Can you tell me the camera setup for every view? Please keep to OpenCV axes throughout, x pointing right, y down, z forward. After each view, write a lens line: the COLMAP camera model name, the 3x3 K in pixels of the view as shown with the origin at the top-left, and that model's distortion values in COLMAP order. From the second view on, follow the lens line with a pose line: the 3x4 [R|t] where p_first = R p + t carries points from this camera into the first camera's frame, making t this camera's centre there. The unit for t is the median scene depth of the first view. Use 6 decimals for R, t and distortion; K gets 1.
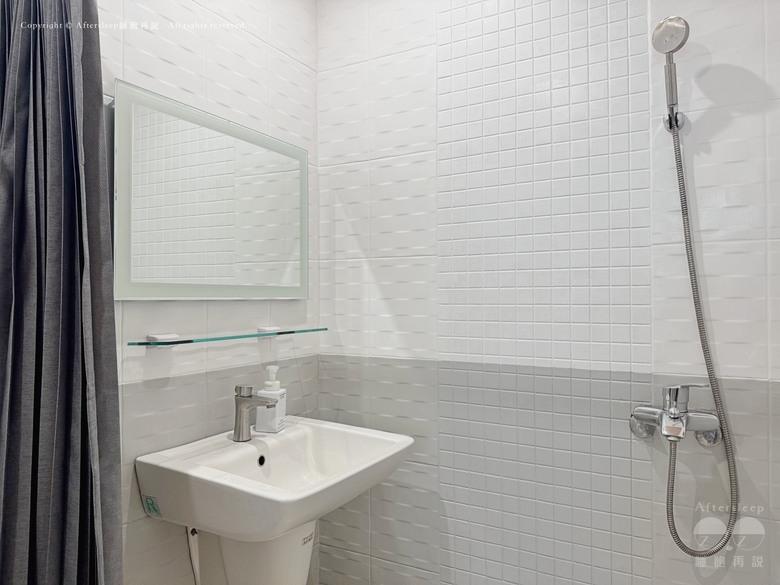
lens RADIAL K [[554.8, 0, 391.3], [0, 554.8, 295.6], [0, 0, 1]] dist [0.052525, -0.055768]
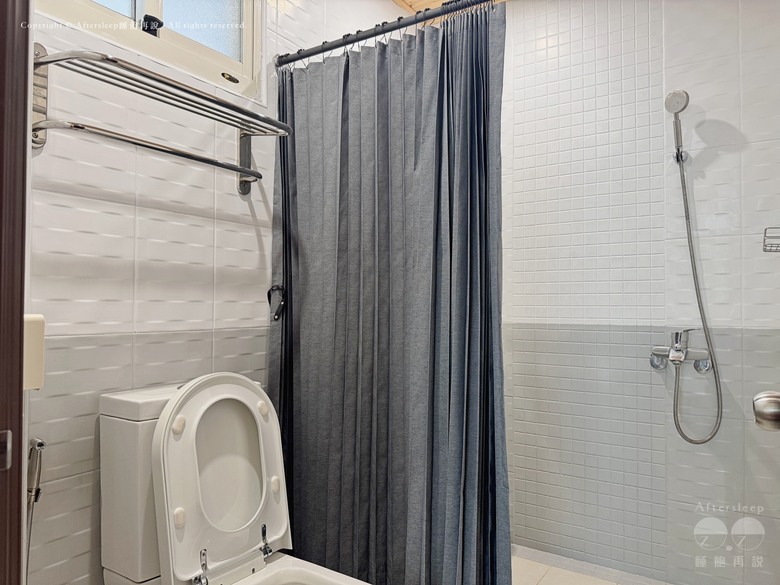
lens RADIAL K [[554.8, 0, 391.3], [0, 554.8, 295.6], [0, 0, 1]] dist [0.052525, -0.055768]
pose [[0.997550, 0.004789, -0.069793, -0.162939], [-0.005504, 0.999934, -0.010054, 0.080653], [0.069740, 0.010414, 0.997511, -0.555141]]
